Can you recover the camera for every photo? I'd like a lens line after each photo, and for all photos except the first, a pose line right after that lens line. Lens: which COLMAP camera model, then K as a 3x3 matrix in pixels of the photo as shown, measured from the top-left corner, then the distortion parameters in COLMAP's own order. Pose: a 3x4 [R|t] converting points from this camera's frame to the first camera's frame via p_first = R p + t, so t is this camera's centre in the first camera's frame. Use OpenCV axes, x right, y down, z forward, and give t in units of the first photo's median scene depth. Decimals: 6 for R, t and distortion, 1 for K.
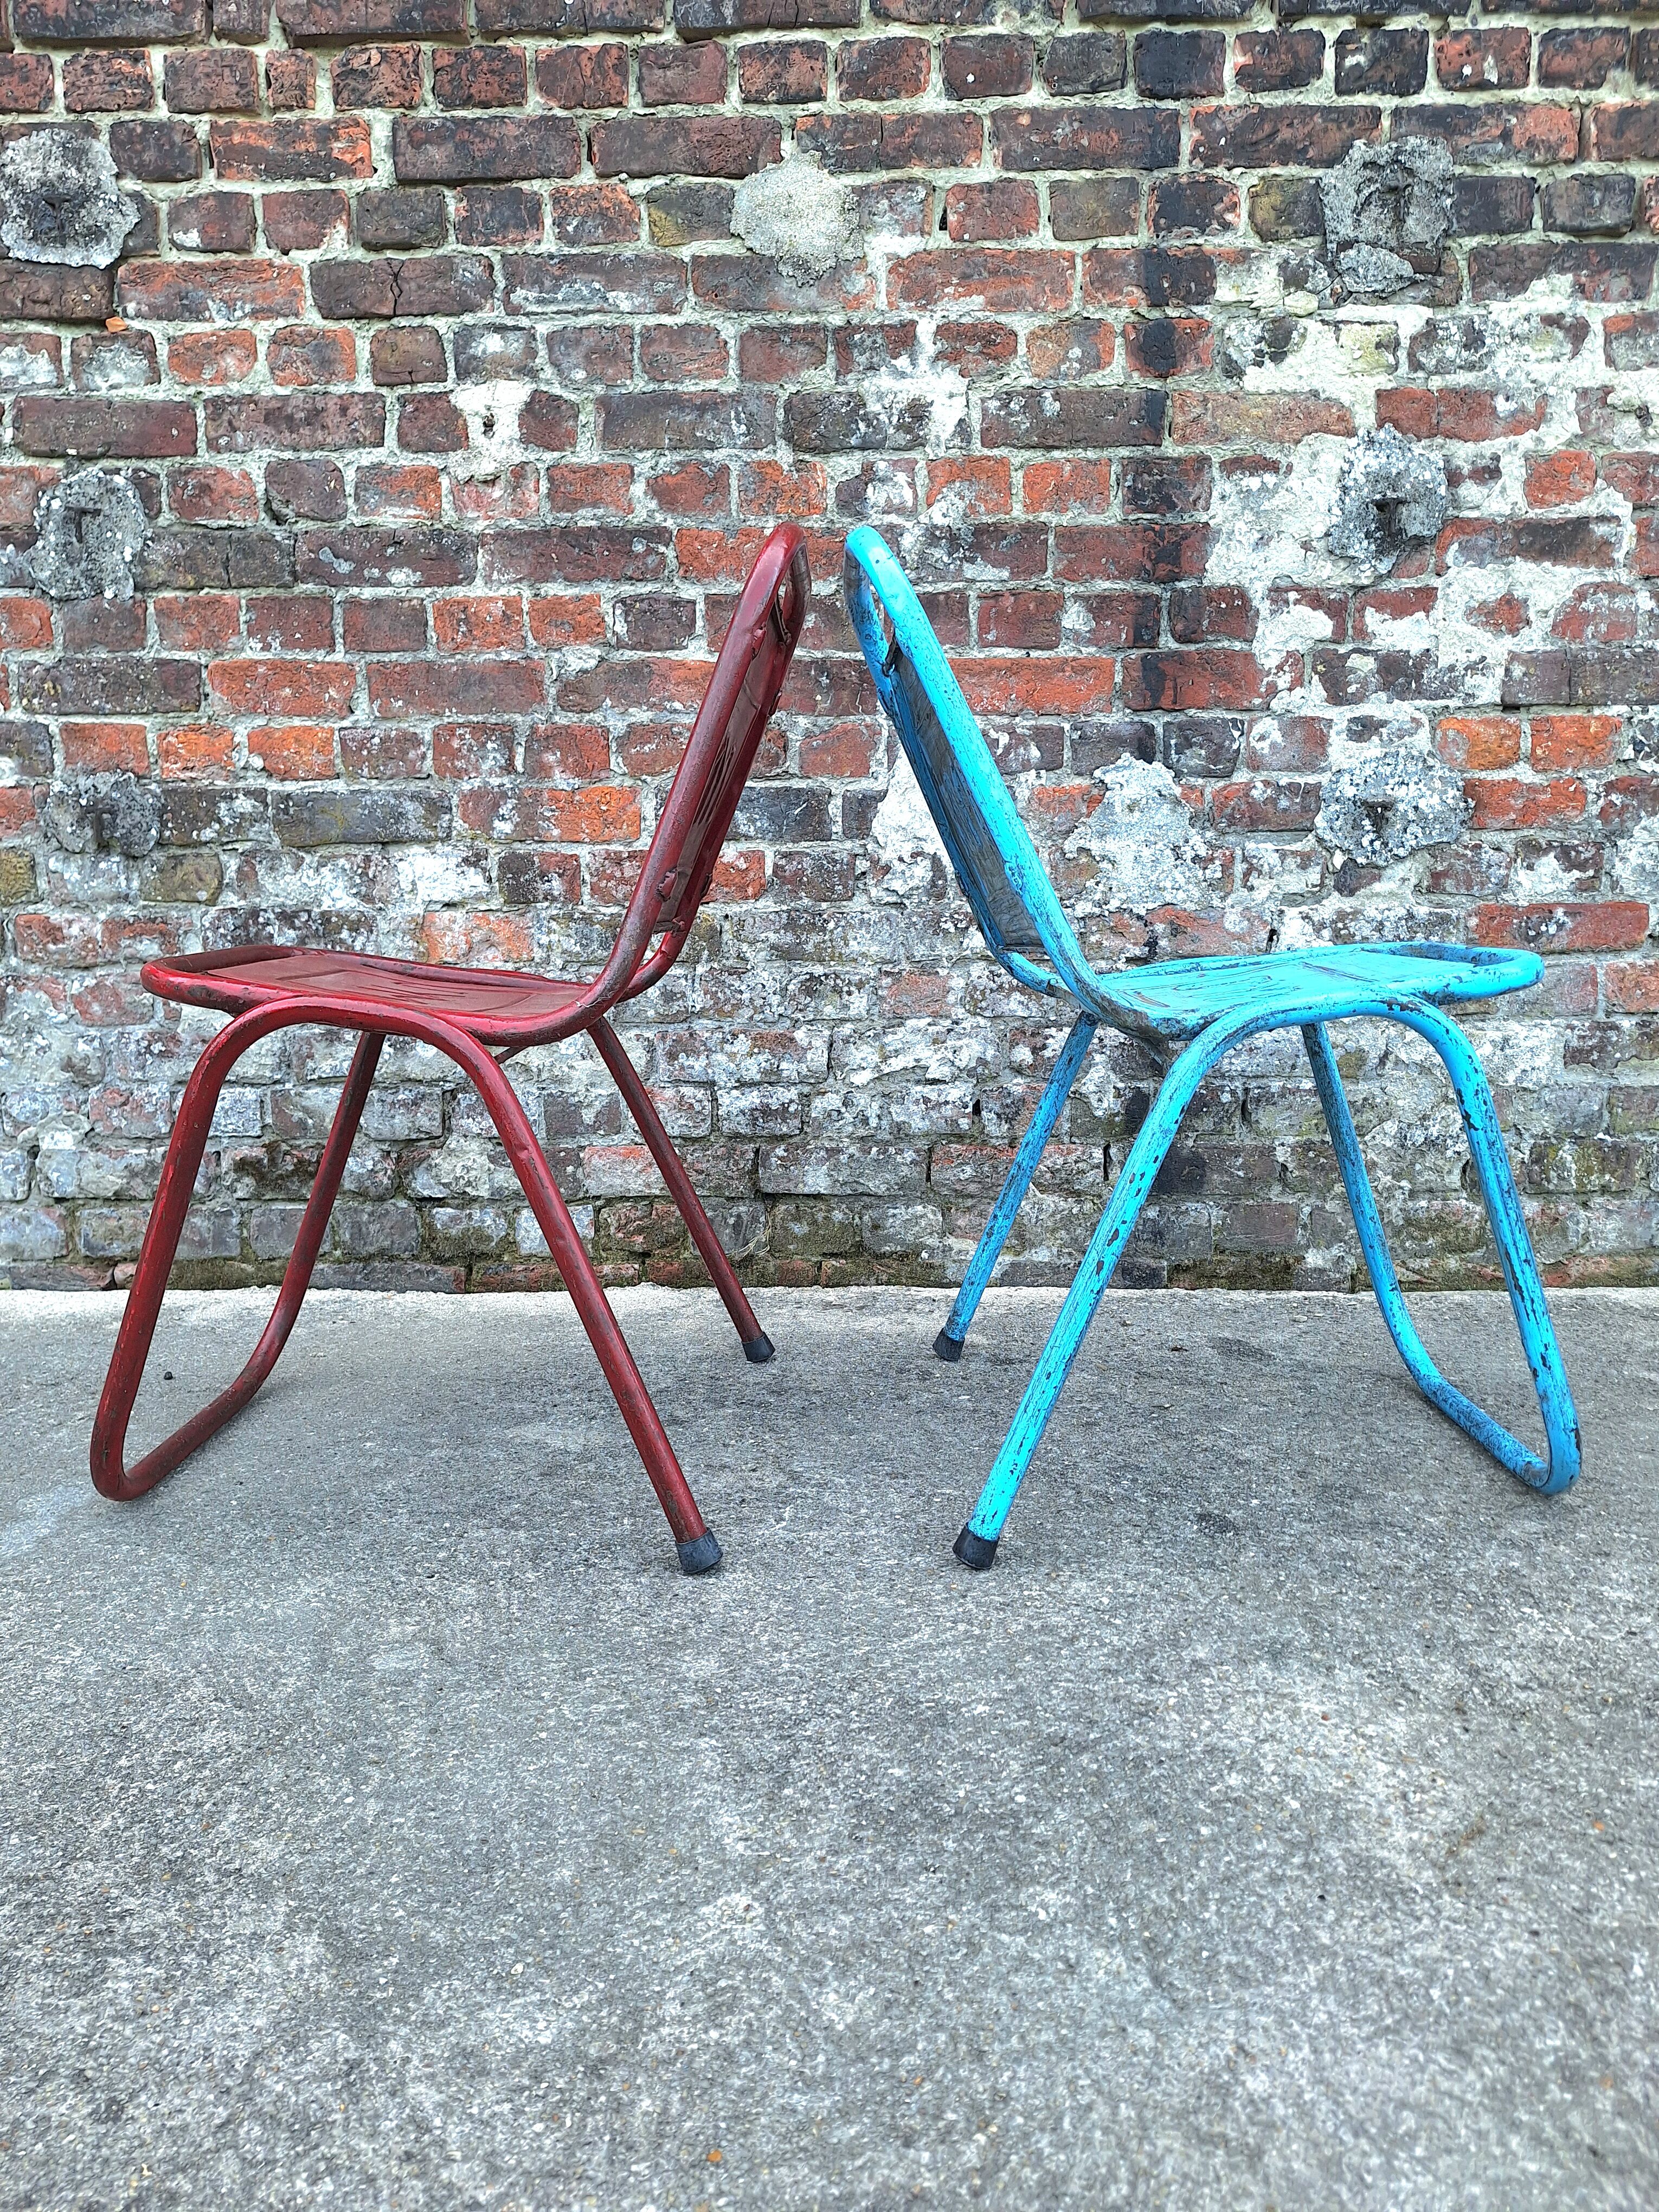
lens RADIAL K [[1521.5, 0, 833.1], [0, 1521.5, 1129.2], [0, 0, 1]] dist [0.117860, -0.176555]
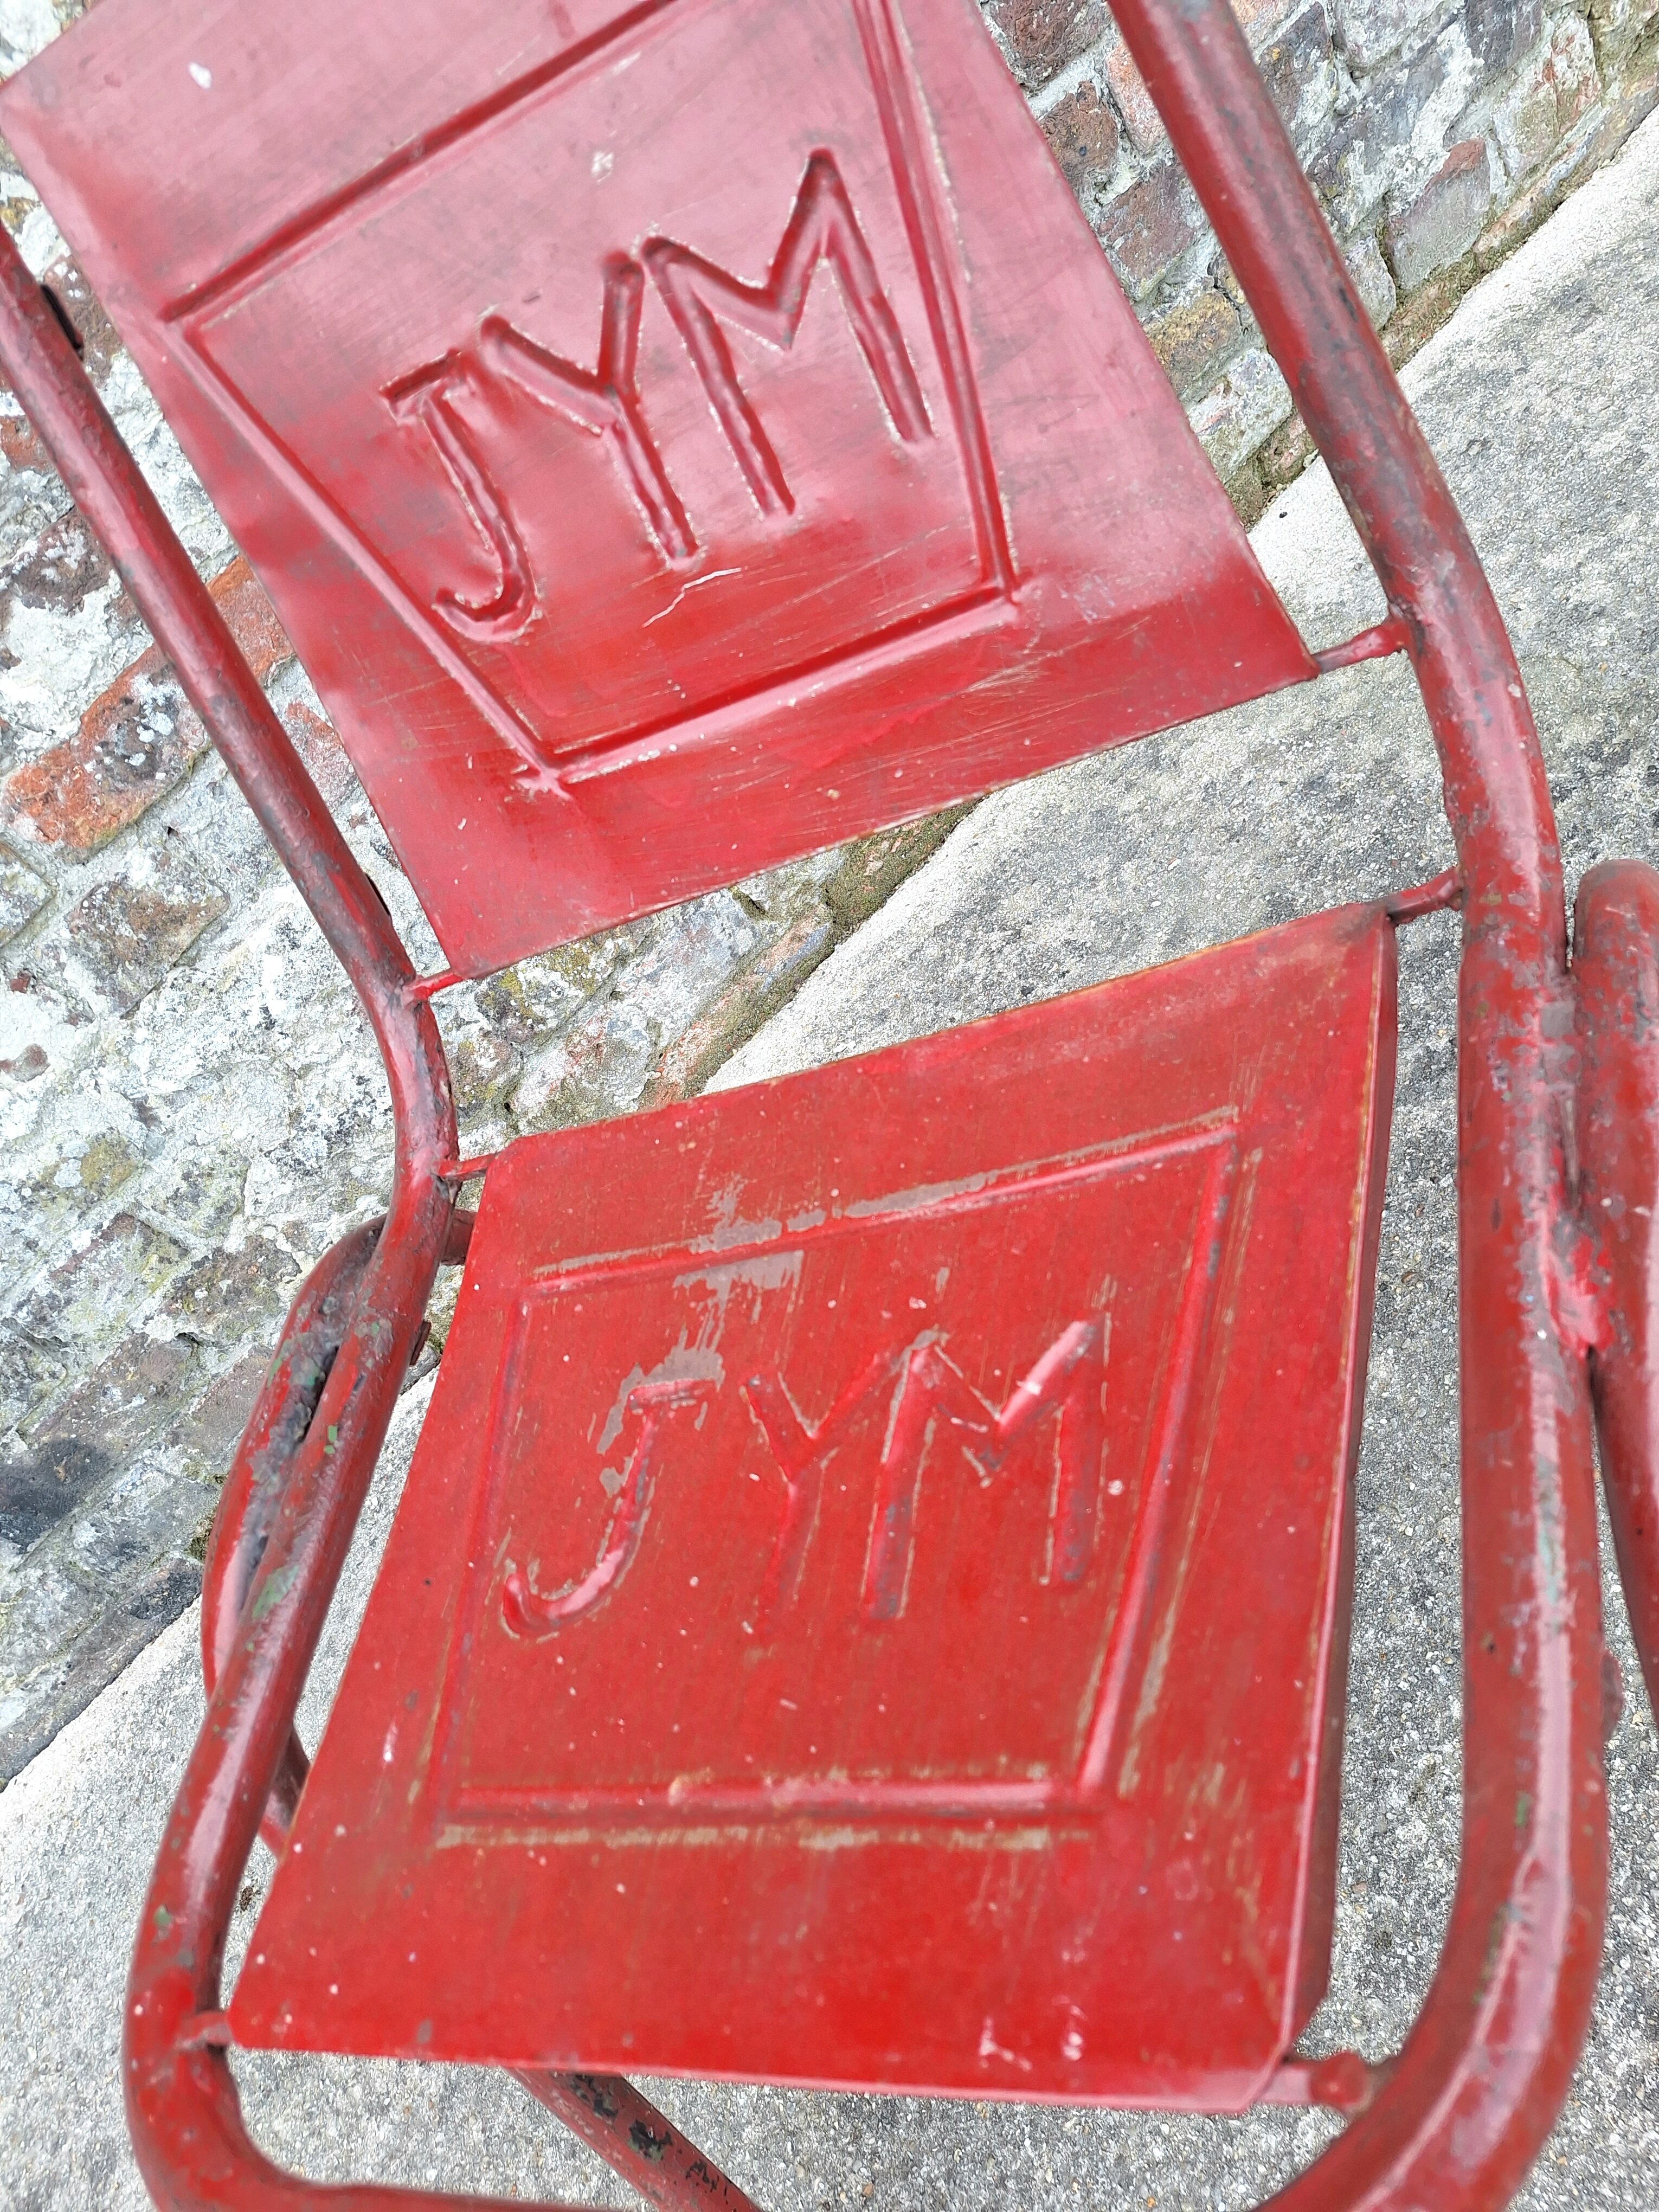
lens RADIAL K [[1577.2, 0, 830.4], [0, 1577.2, 1115.5], [0, 0, 1]] dist [0.036609, -0.051305]
pose [[0.702125, -0.711177, 0.035322, 0.510117], [0.583771, 0.603326, 0.543332, -0.201434], [-0.407716, -0.360867, 0.838775, 0.485702]]
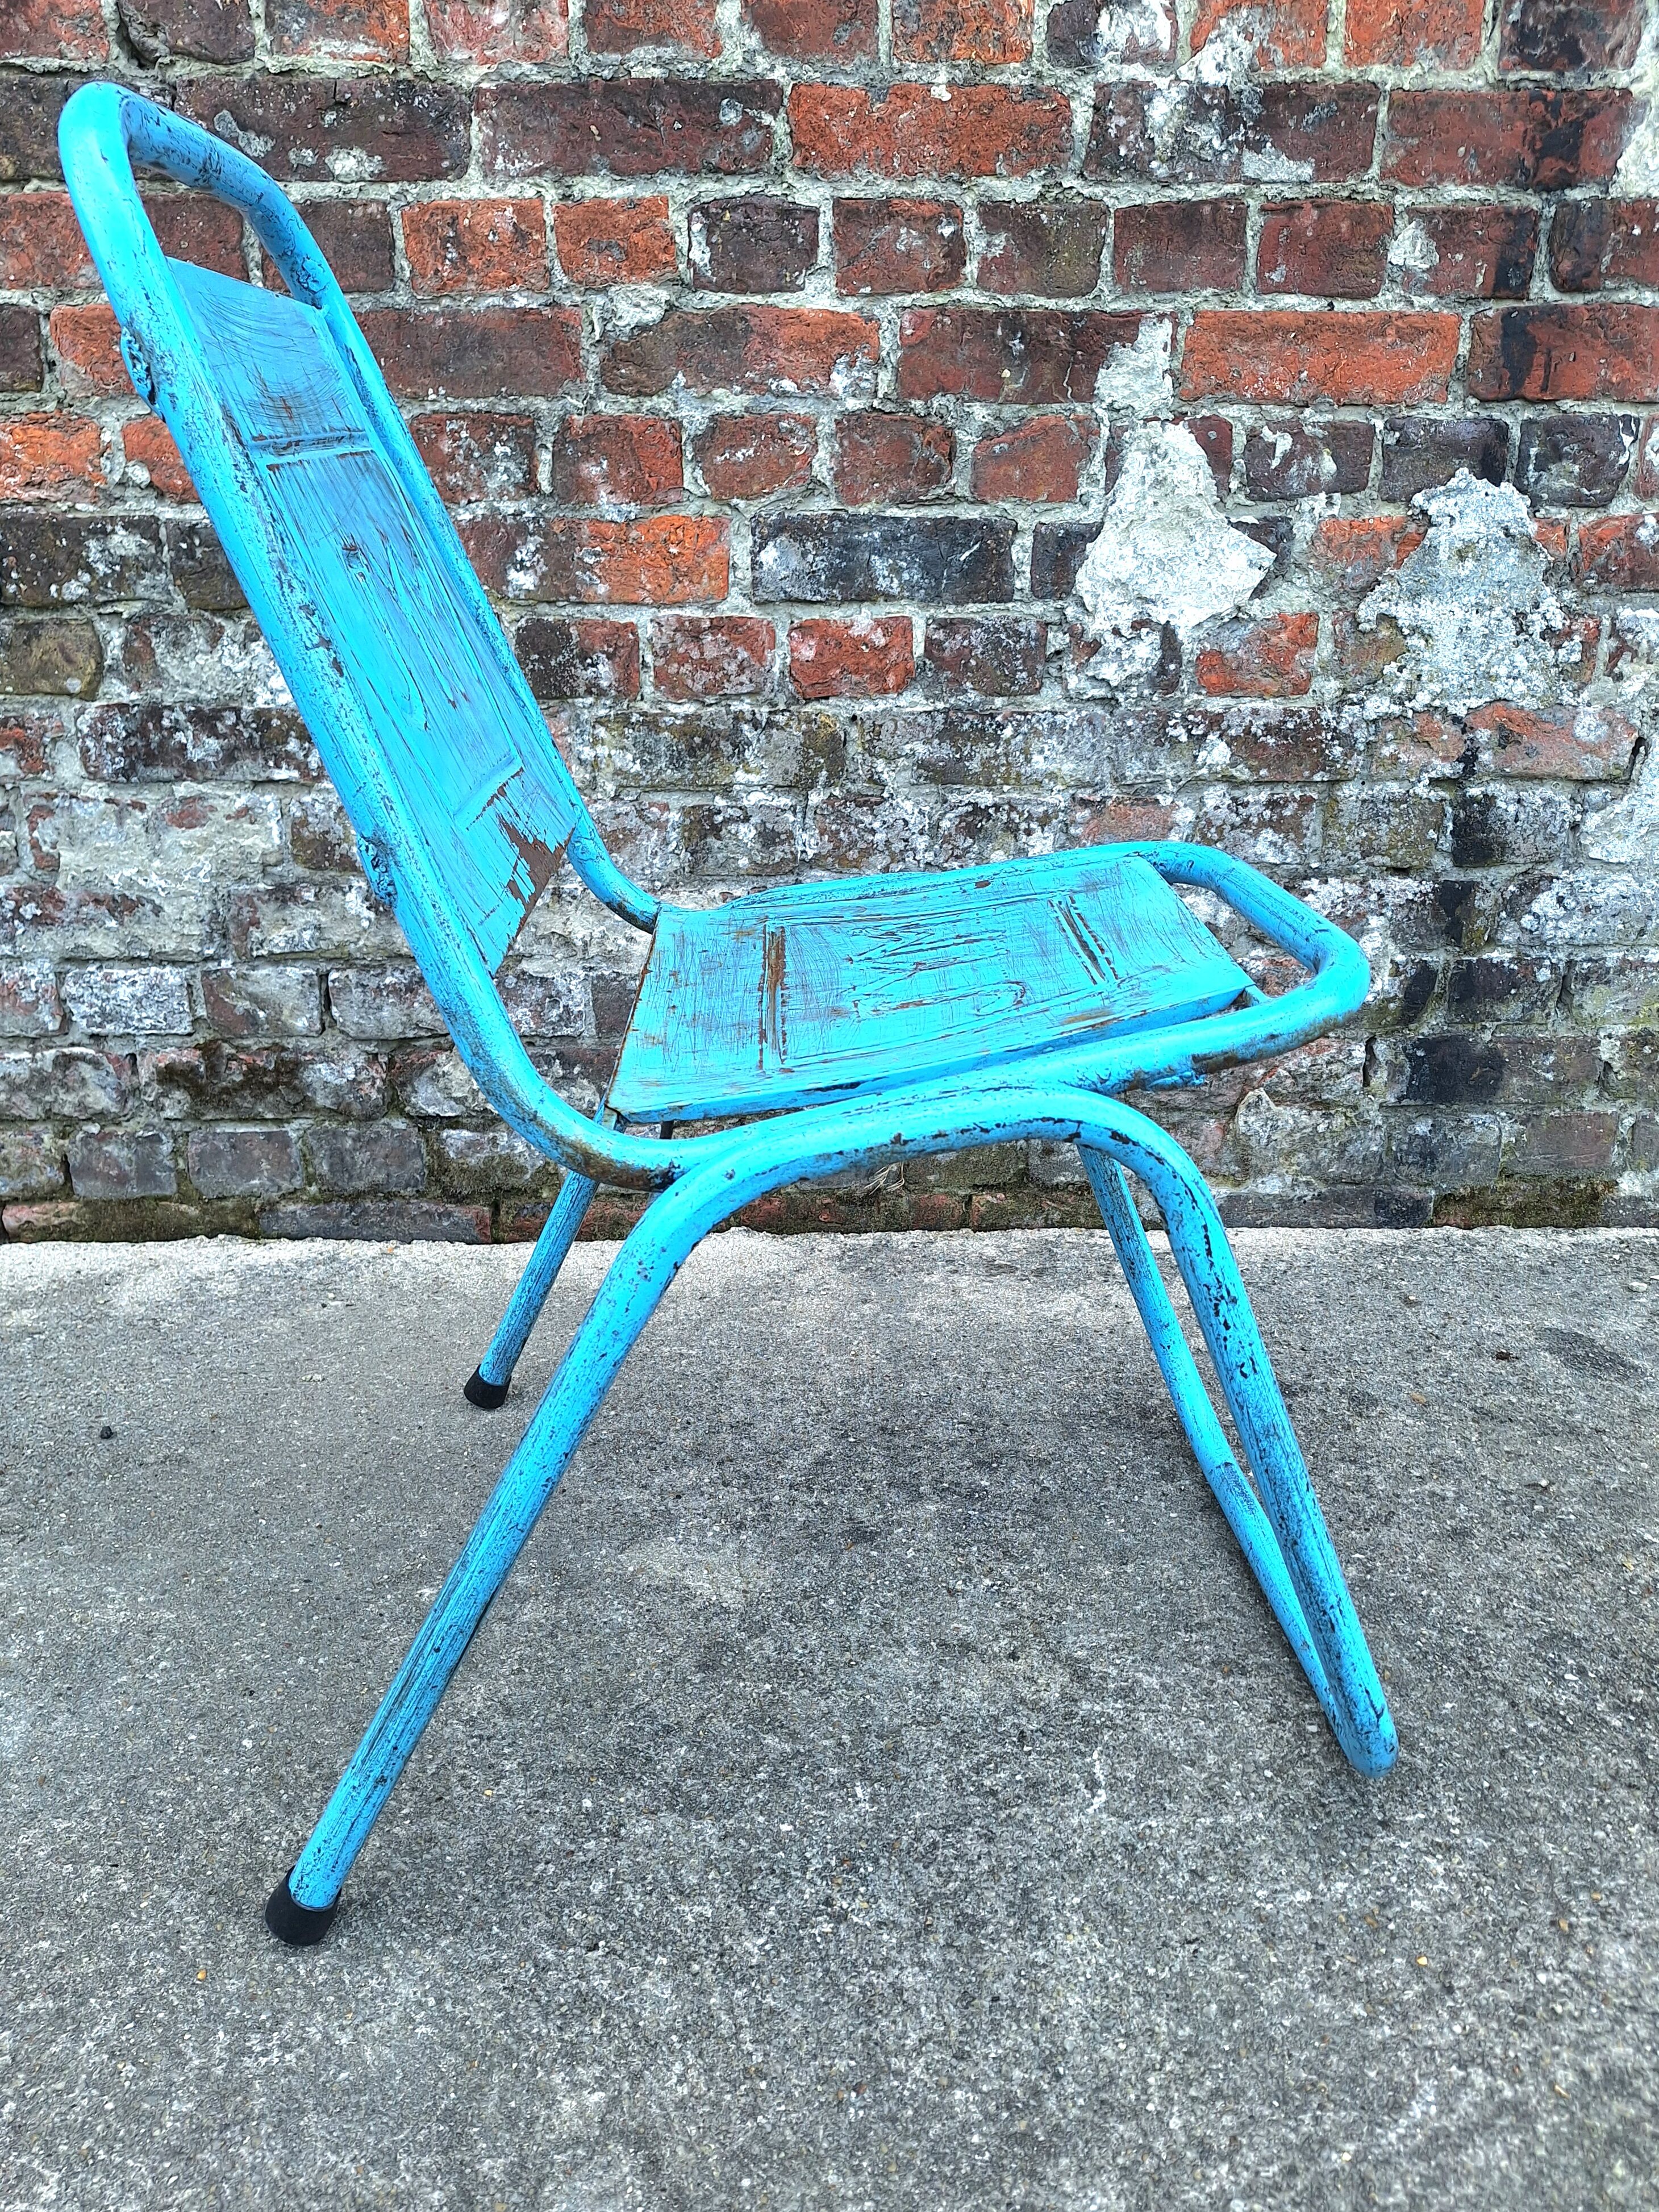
lens RADIAL K [[1610.2, 0, 822.4], [0, 1610.2, 1150.5], [0, 0, 1]] dist [0.095905, -0.130624]
pose [[0.998970, -0.010888, 0.044051, -0.120747], [0.001082, 0.976223, 0.216768, -0.110224], [-0.045363, -0.216497, 0.975229, 0.257345]]
